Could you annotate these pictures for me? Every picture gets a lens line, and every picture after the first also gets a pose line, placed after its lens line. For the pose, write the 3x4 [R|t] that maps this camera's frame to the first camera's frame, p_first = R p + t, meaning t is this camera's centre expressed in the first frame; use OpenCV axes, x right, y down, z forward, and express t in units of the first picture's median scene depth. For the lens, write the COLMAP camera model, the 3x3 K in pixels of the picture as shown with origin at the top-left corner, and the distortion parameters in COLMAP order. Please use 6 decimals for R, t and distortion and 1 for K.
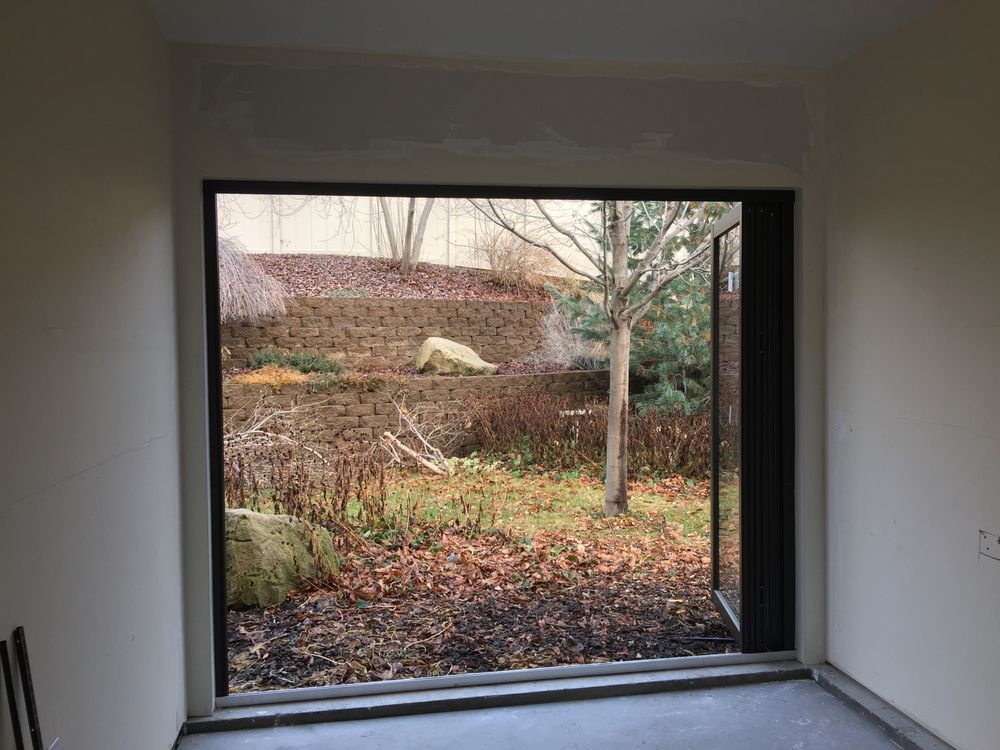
lens RADIAL K [[843.0, 0, 500.9], [0, 843.0, 371.3], [0, 0, 1]] dist [0.097274, -0.128330]
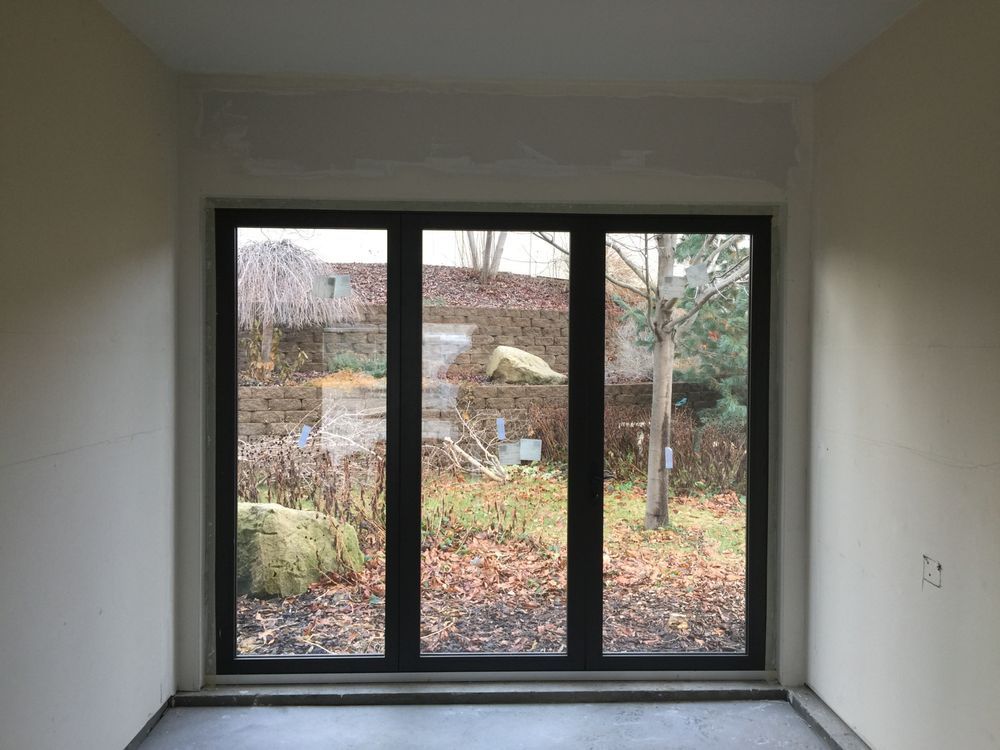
lens RADIAL K [[843.0, 0, 500.9], [0, 843.0, 371.3], [0, 0, 1]] dist [0.097274, -0.128330]
pose [[0.990859, 0.023797, -0.132785, 0.112996], [-0.025178, 0.999645, -0.008732, -0.001818], [0.132530, 0.011995, 0.991106, -0.017567]]
